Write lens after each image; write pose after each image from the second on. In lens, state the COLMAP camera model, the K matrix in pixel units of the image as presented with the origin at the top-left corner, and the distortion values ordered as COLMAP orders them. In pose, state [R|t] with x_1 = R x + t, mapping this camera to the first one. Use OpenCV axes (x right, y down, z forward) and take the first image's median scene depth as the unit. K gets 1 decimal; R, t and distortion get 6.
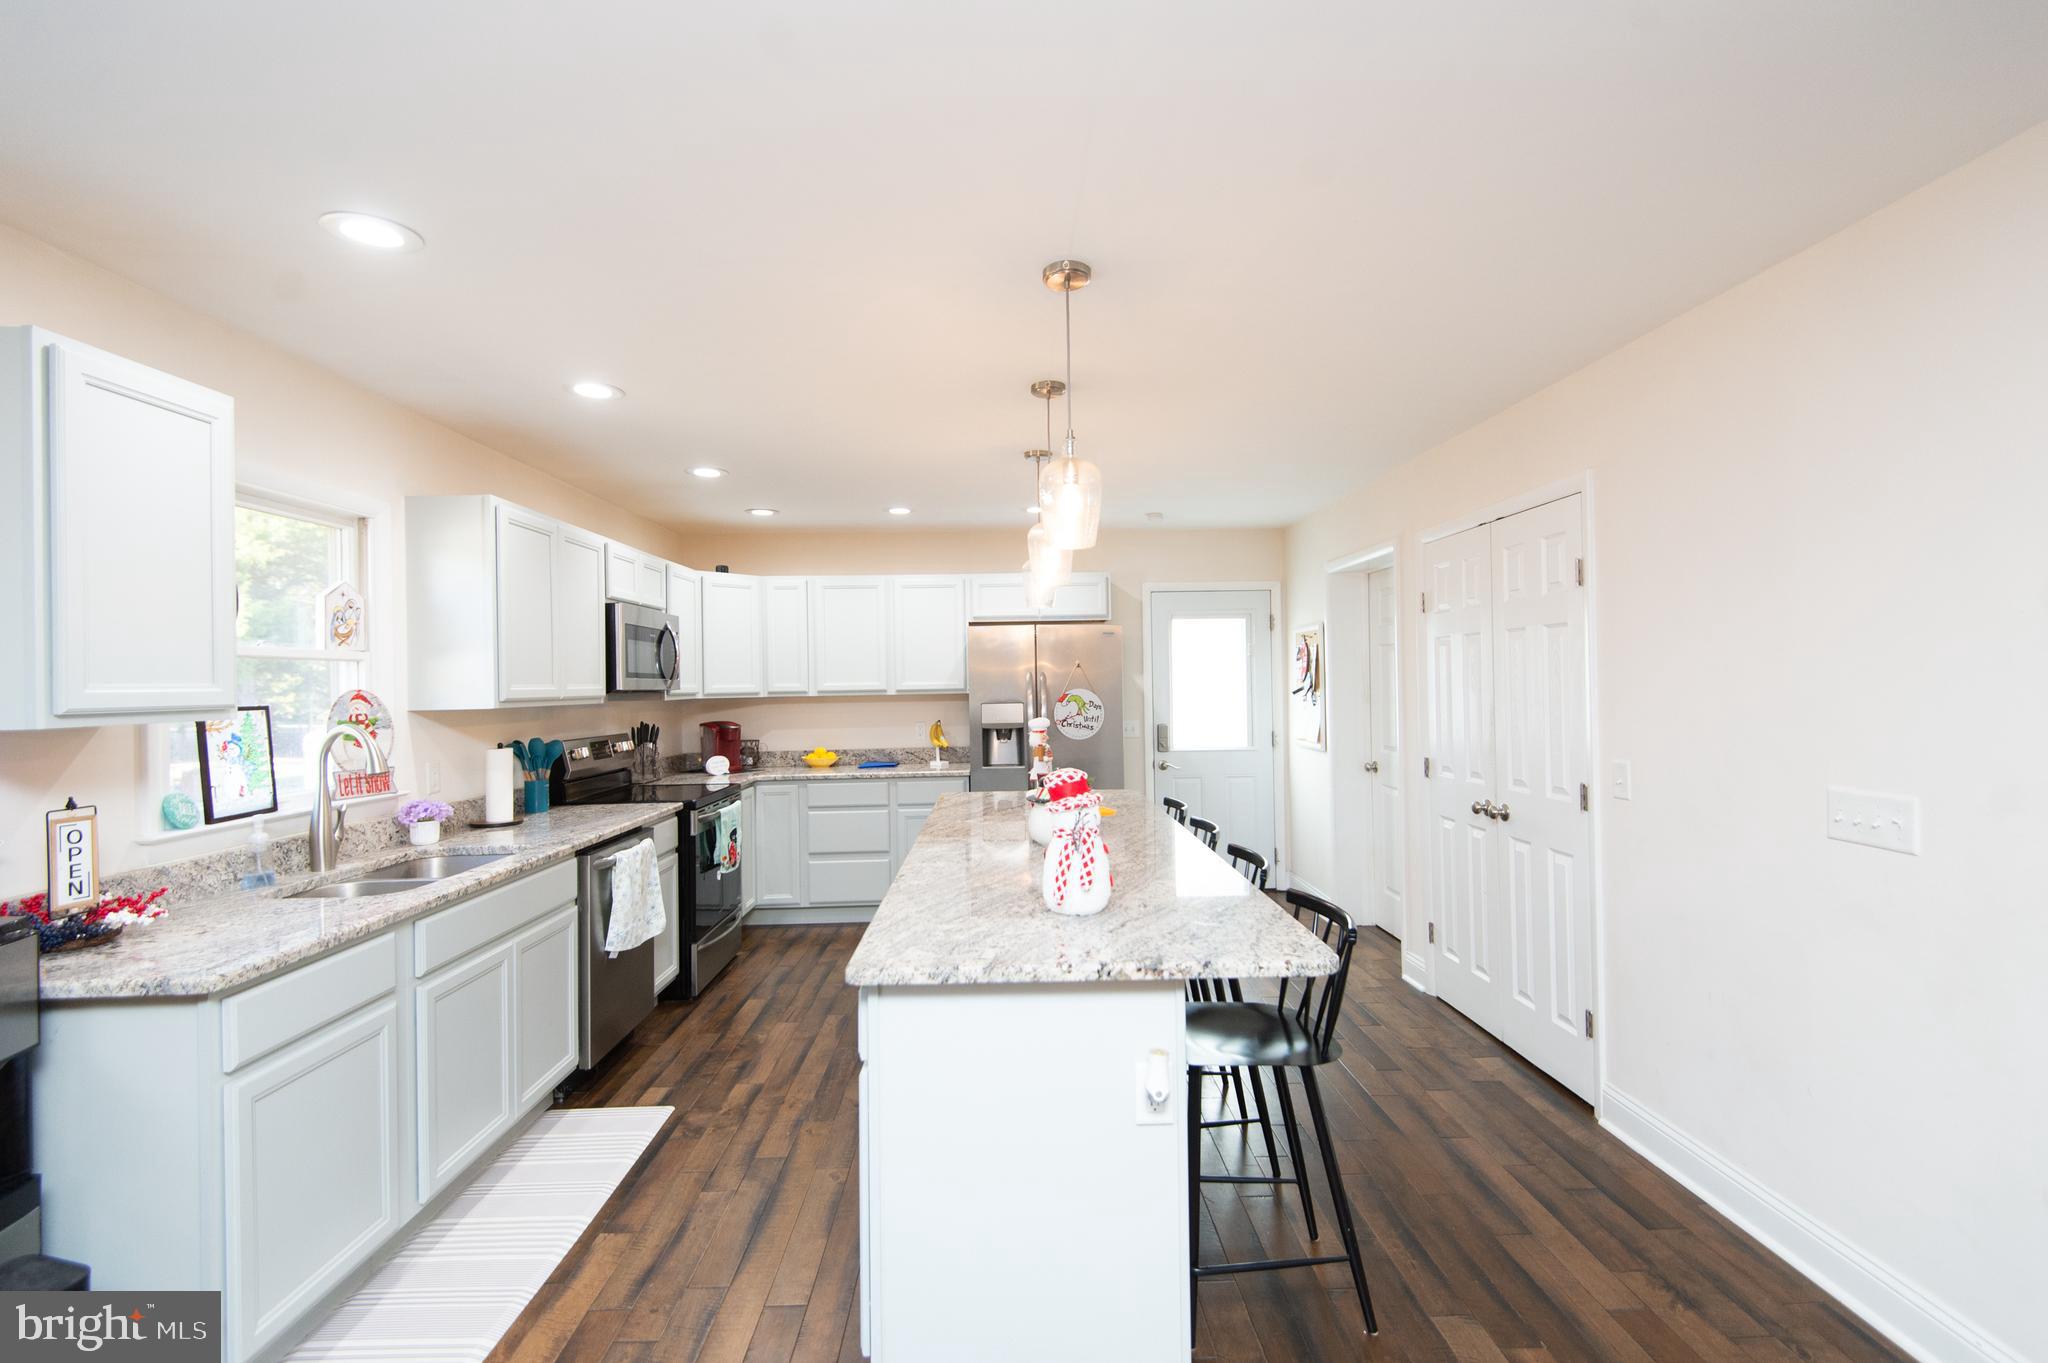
lens RADIAL K [[905.8, 0, 1023.7], [0, 905.8, 672.6], [0, 0, 1]] dist [0.018007, -0.019172]
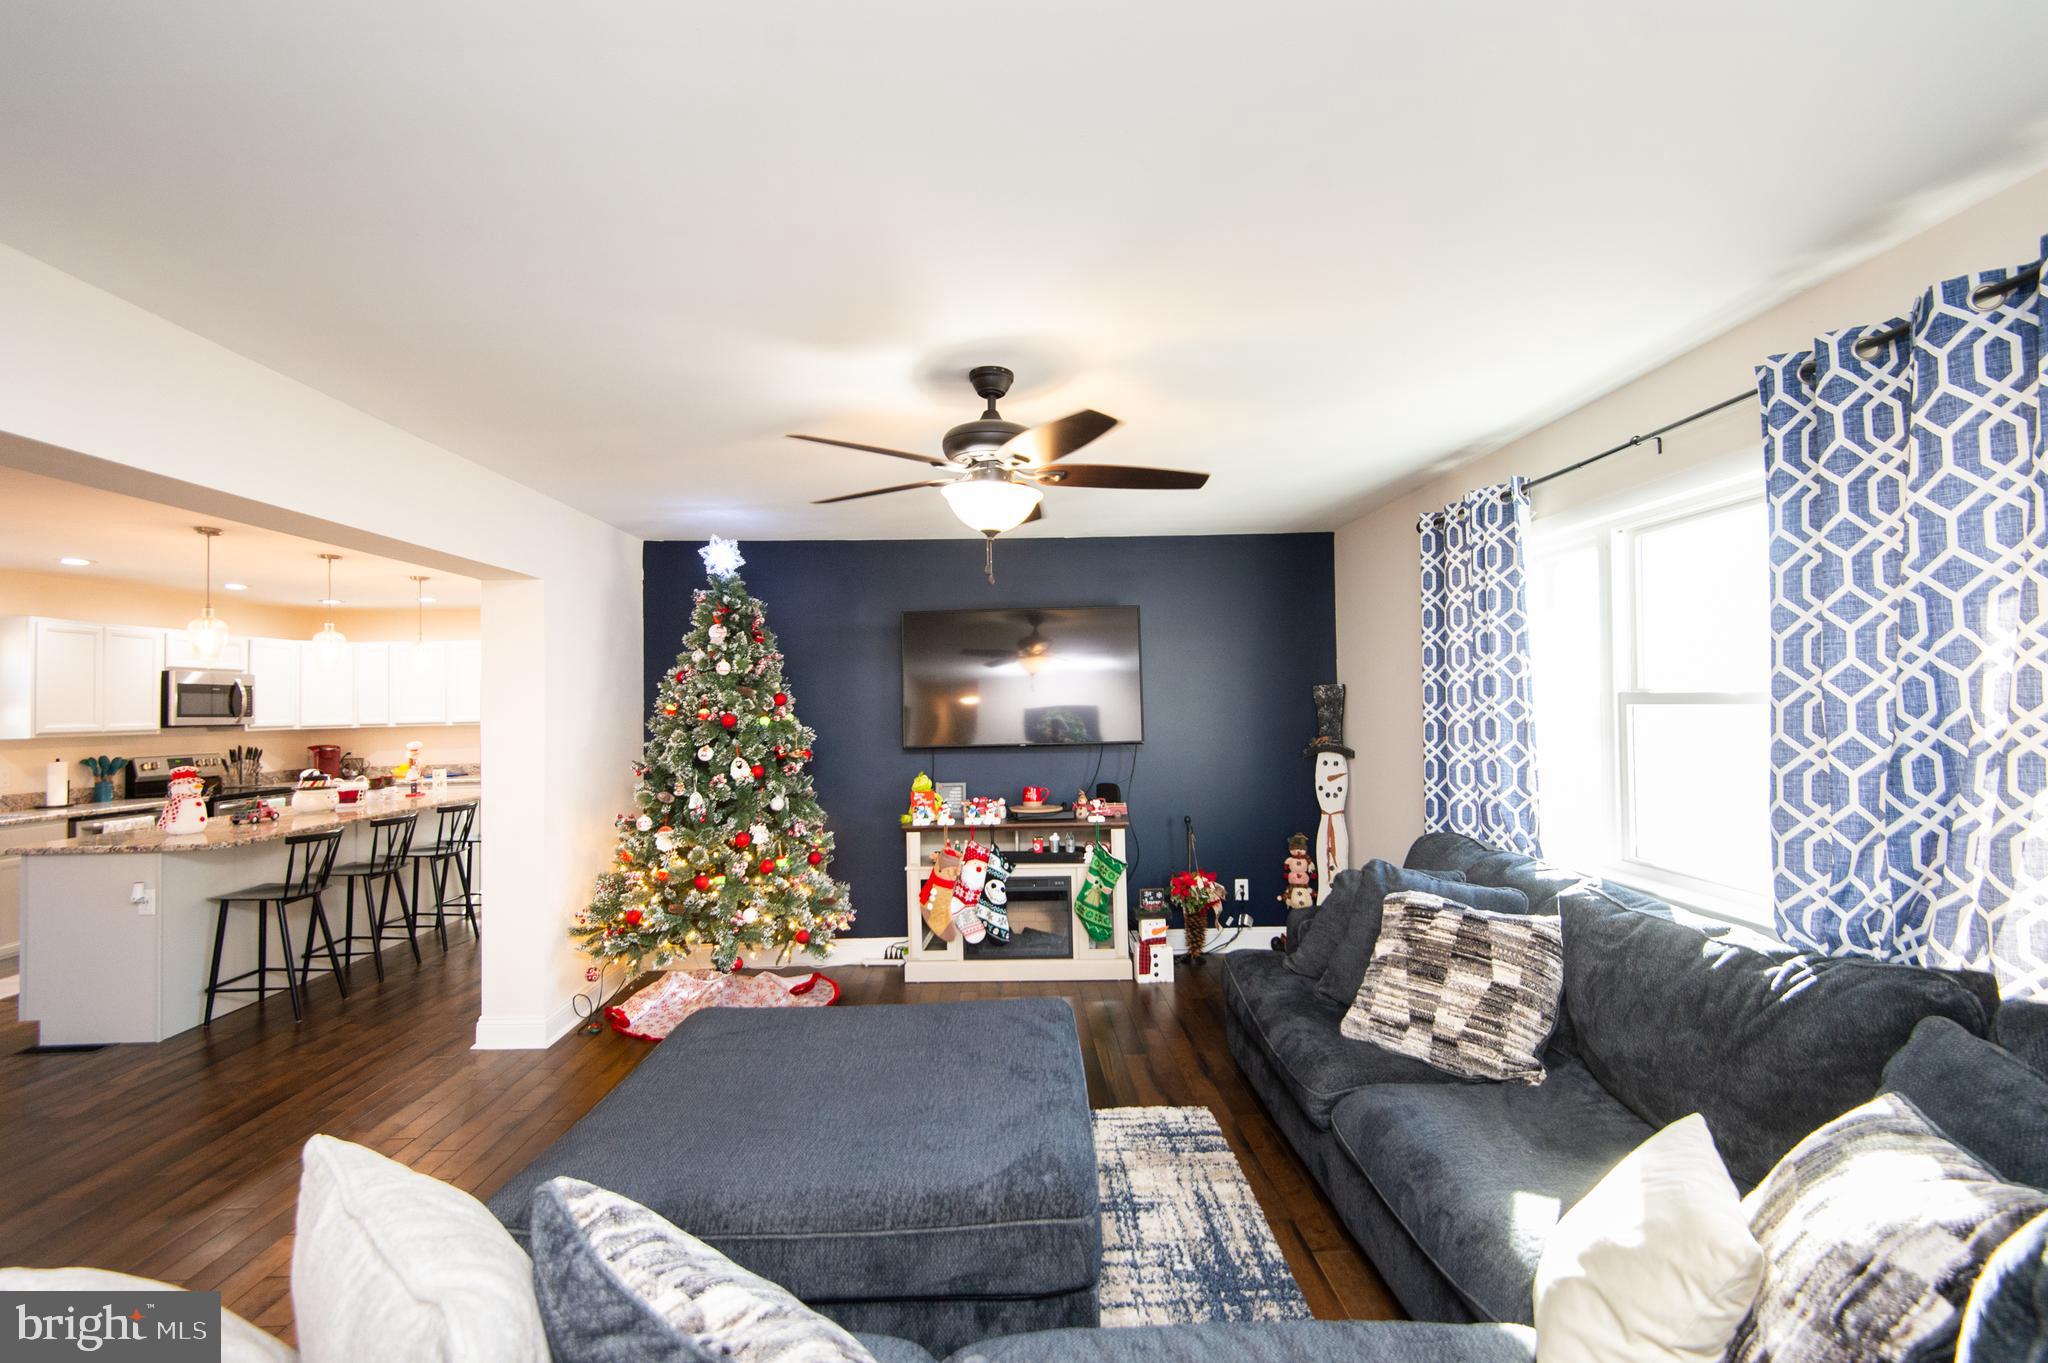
lens RADIAL K [[913.5, 0, 1024.5], [0, 913.5, 676.4], [0, 0, 1]] dist [0.021242, -0.019341]
pose [[0.999946, -0.006501, 0.008140, 1.184878], [0.006664, 0.999774, -0.020197, -0.028591], [-0.008006, 0.020250, 0.999763, -0.697419]]
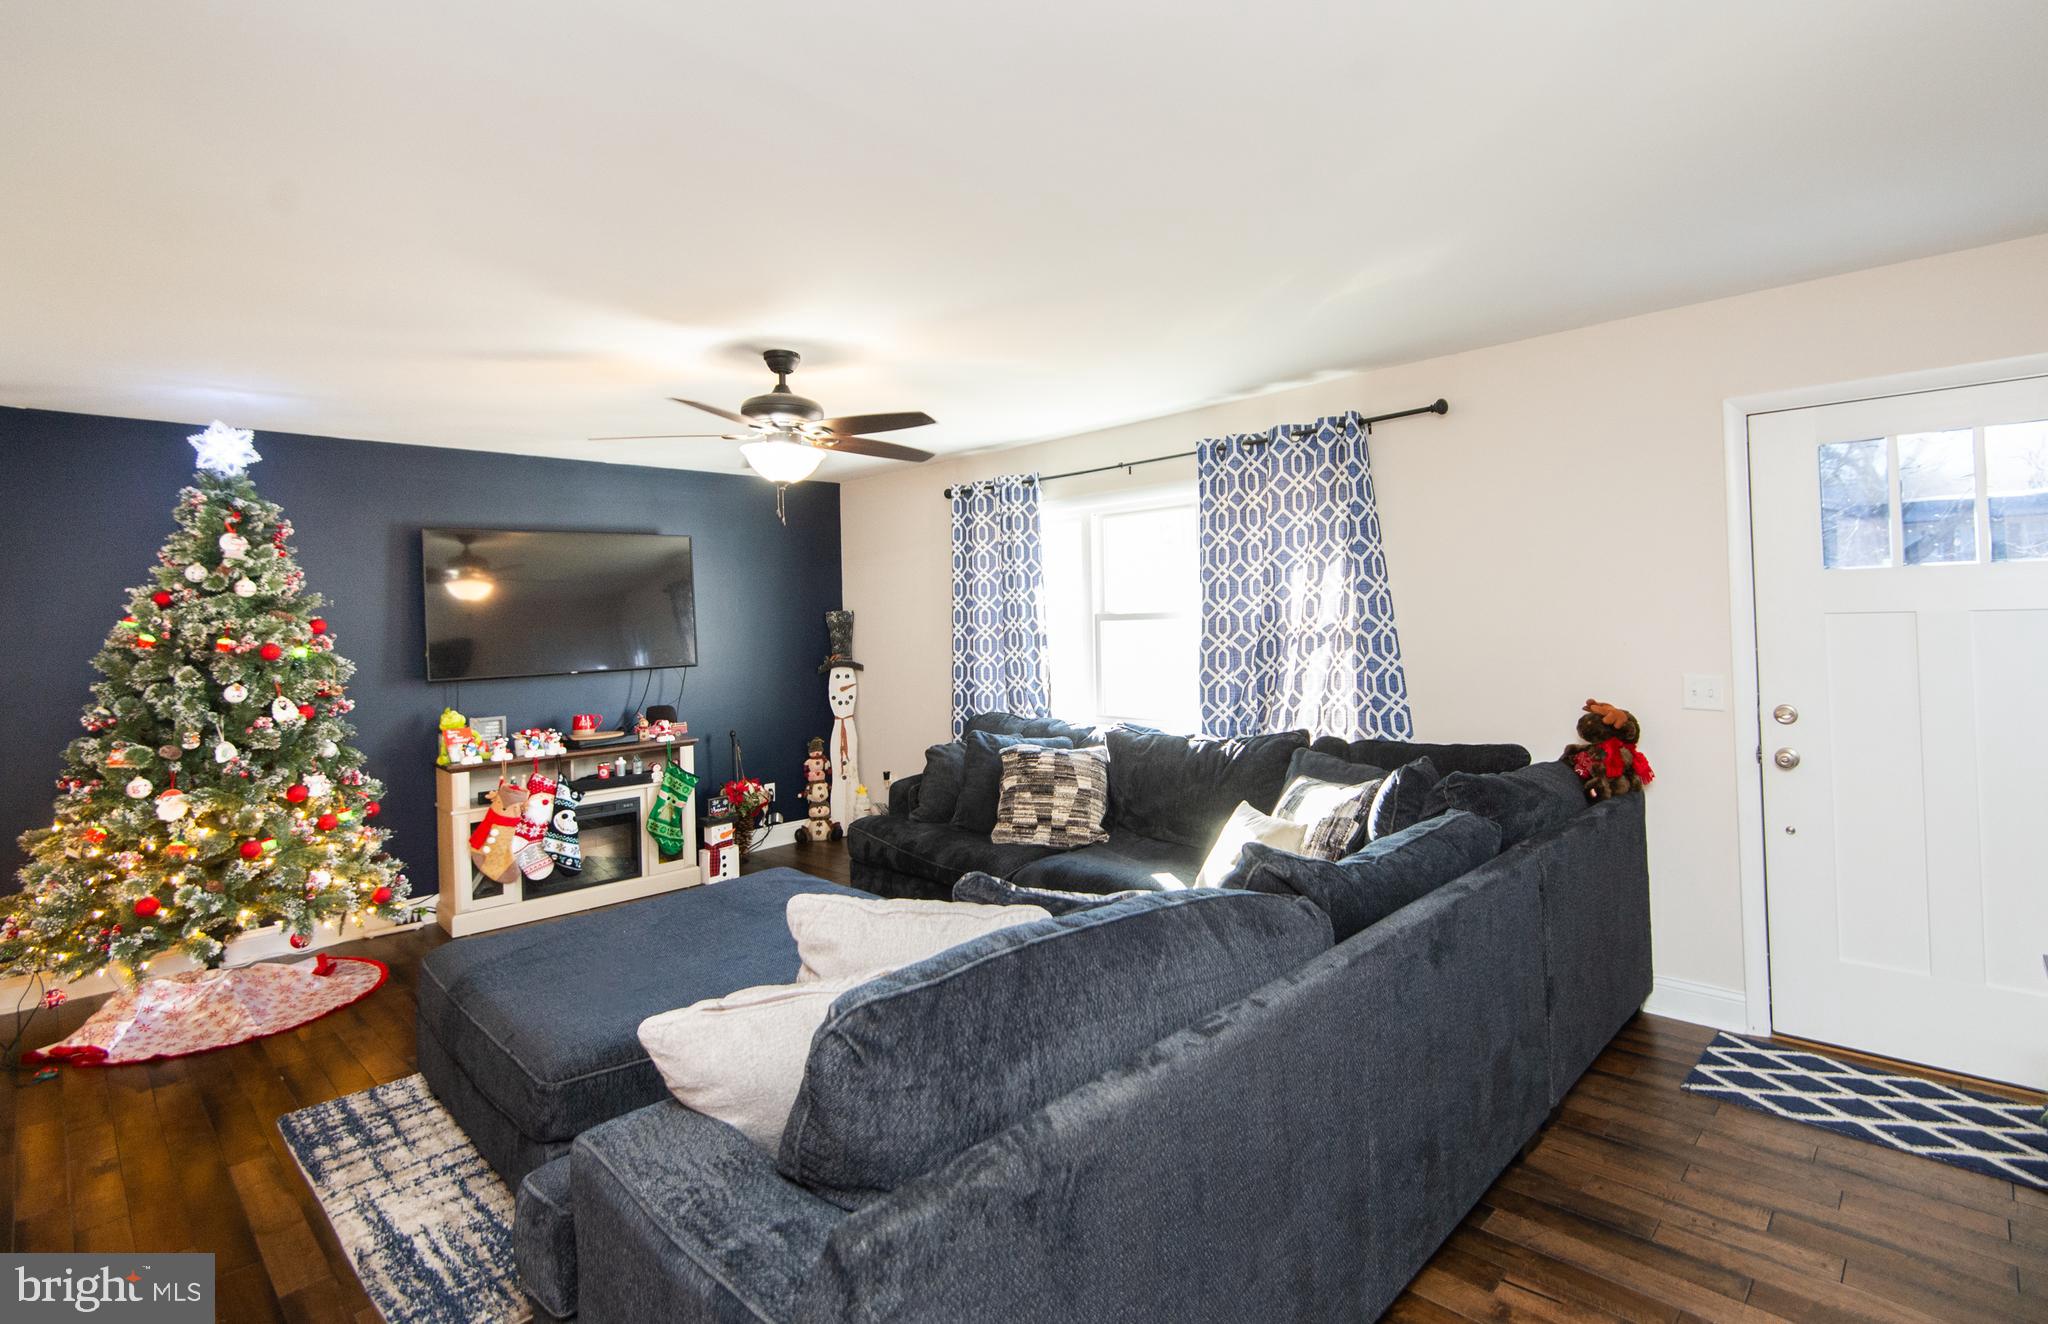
lens RADIAL K [[955.3, 0, 1064.1], [0, 955.3, 599.6], [0, 0, 1]] dist [0.018972, -0.019068]
pose [[0.700650, 0.003328, 0.713497, 0.673781], [0.015395, 0.999686, -0.019781, -0.020866], [-0.713339, 0.024844, 0.700379, -0.828293]]
